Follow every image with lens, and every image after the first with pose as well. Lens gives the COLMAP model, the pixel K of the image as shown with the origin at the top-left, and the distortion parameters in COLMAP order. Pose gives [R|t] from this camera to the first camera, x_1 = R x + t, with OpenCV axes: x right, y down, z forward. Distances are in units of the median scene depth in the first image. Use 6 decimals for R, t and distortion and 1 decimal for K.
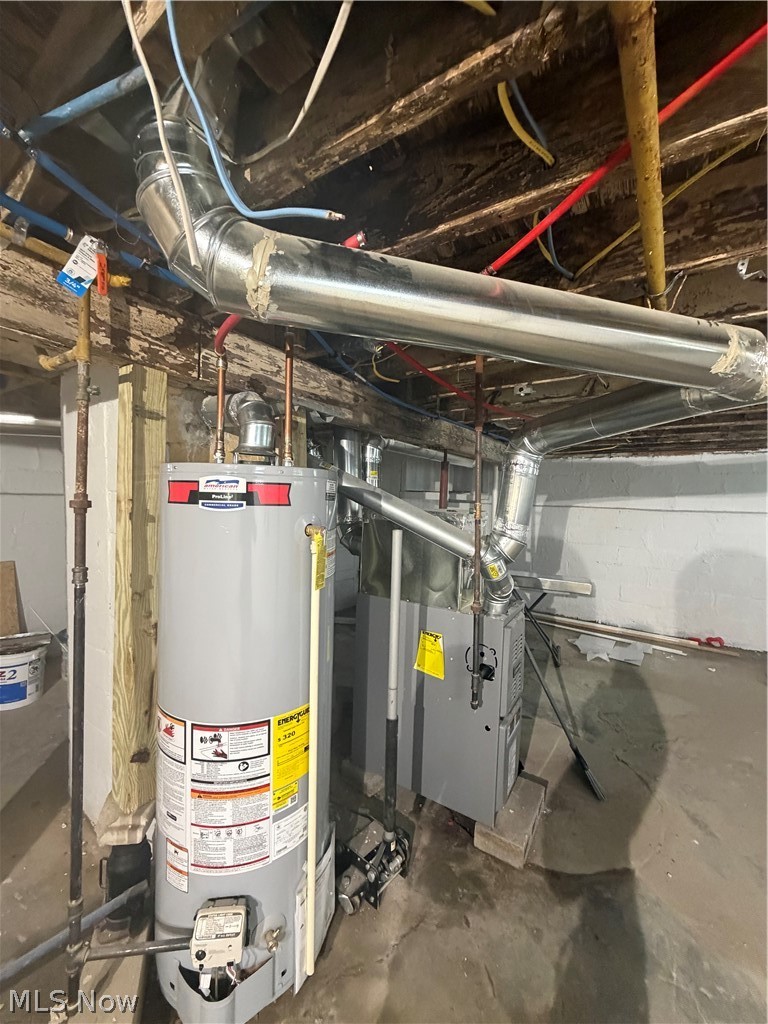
lens RADIAL K [[409.2, 0, 384.9], [0, 409.2, 508.7], [0, 0, 1]] dist [-0.000489, 0.000031]
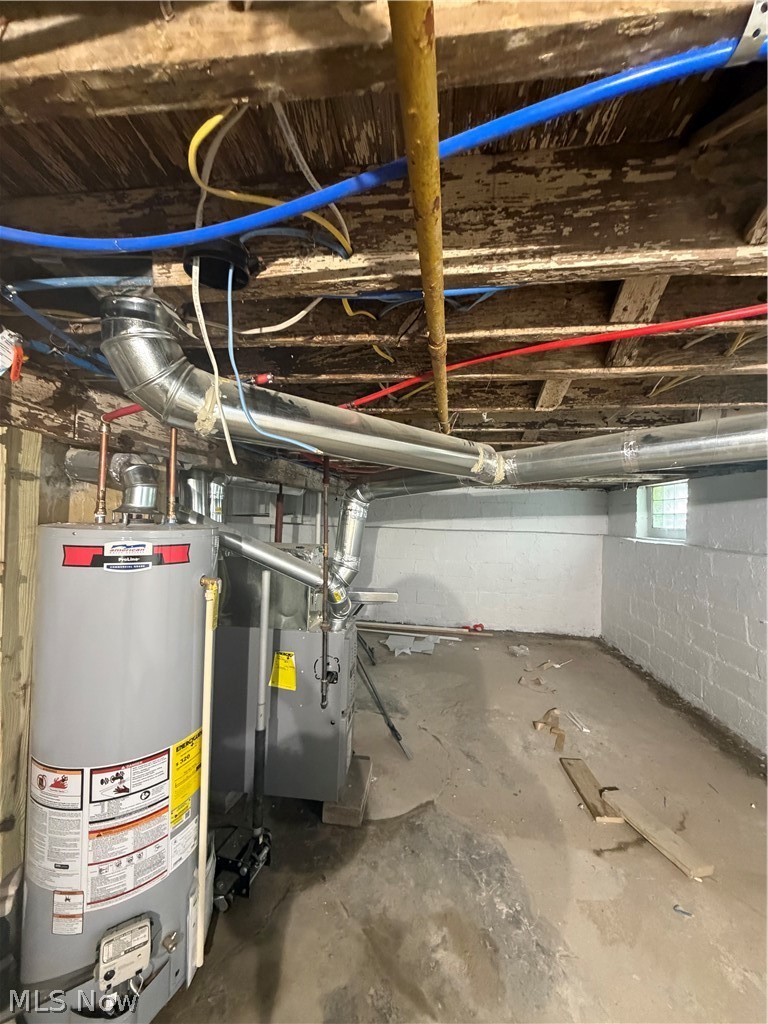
lens RADIAL K [[409.2, 0, 384.9], [0, 409.2, 508.7], [0, 0, 1]] dist [-0.000489, 0.000031]
pose [[0.898126, 0.003195, 0.439726, -0.217639], [0.009581, 0.999594, -0.026832, -0.112466], [-0.439634, 0.028312, 0.897731, -0.292256]]
